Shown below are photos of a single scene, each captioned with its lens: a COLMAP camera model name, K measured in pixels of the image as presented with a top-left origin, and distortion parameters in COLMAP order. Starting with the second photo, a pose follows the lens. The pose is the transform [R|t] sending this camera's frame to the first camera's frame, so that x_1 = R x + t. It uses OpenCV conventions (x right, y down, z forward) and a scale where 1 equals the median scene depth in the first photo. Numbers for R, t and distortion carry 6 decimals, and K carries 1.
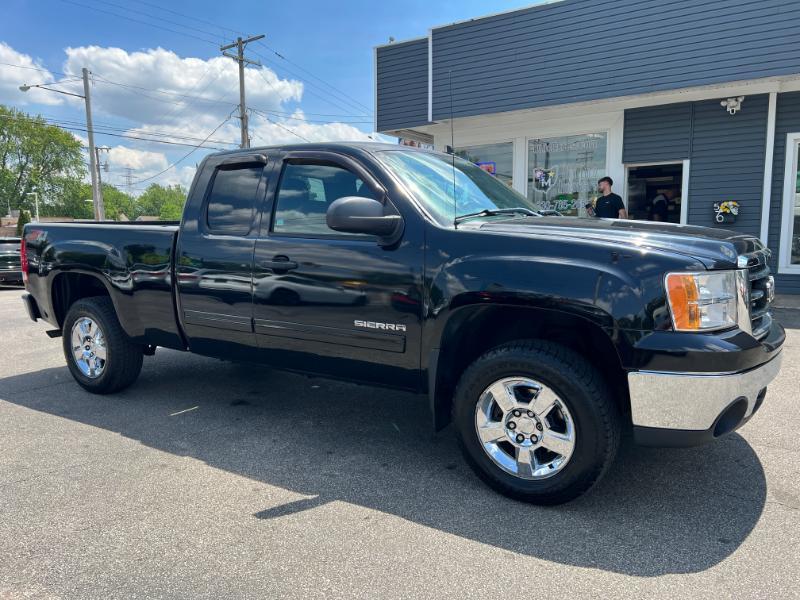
lens RADIAL K [[602.8, 0, 404.7], [0, 602.8, 299.8], [0, 0, 1]] dist [0.051013, -0.058095]
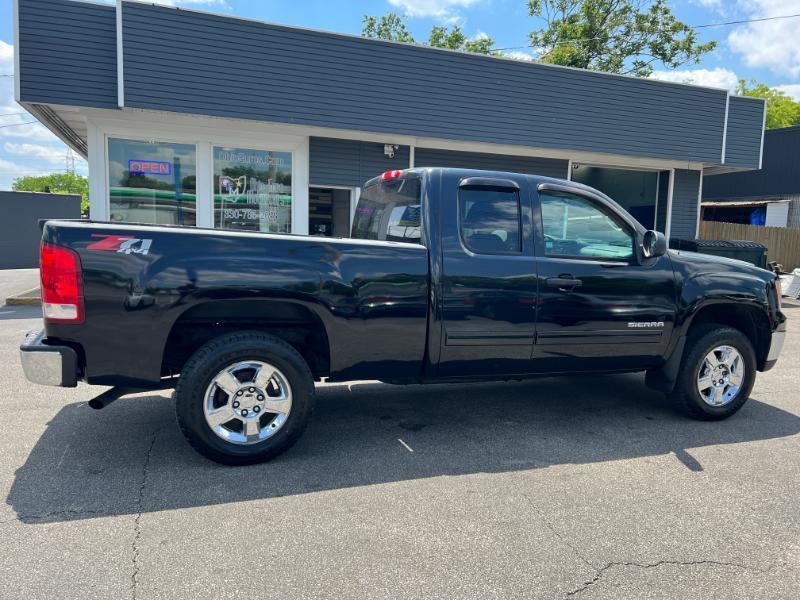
lens RADIAL K [[598.8, 0, 405.1], [0, 598.8, 300.7], [0, 0, 1]] dist [0.050830, -0.057290]
pose [[0.586811, -0.053200, 0.807974, -1.250280], [0.054867, 0.998158, 0.025874, -0.065578], [-0.807863, 0.029148, 0.588650, 0.538874]]
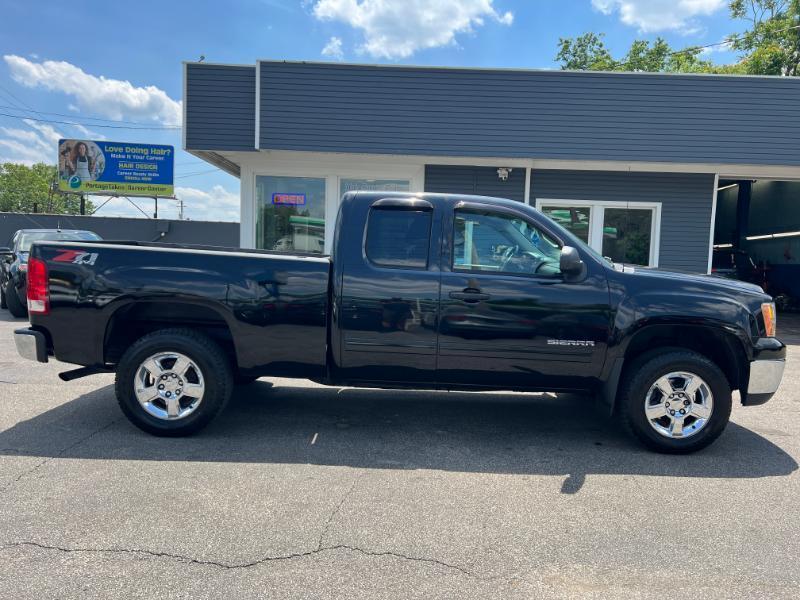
lens RADIAL K [[598.5, 0, 409.9], [0, 598.5, 302.0], [0, 0, 1]] dist [0.048506, -0.054146]
pose [[0.827936, -0.004038, 0.560808, -0.919388], [0.022538, 0.999406, -0.026078, -0.017770], [-0.560369, 0.034230, 0.827535, 0.083694]]
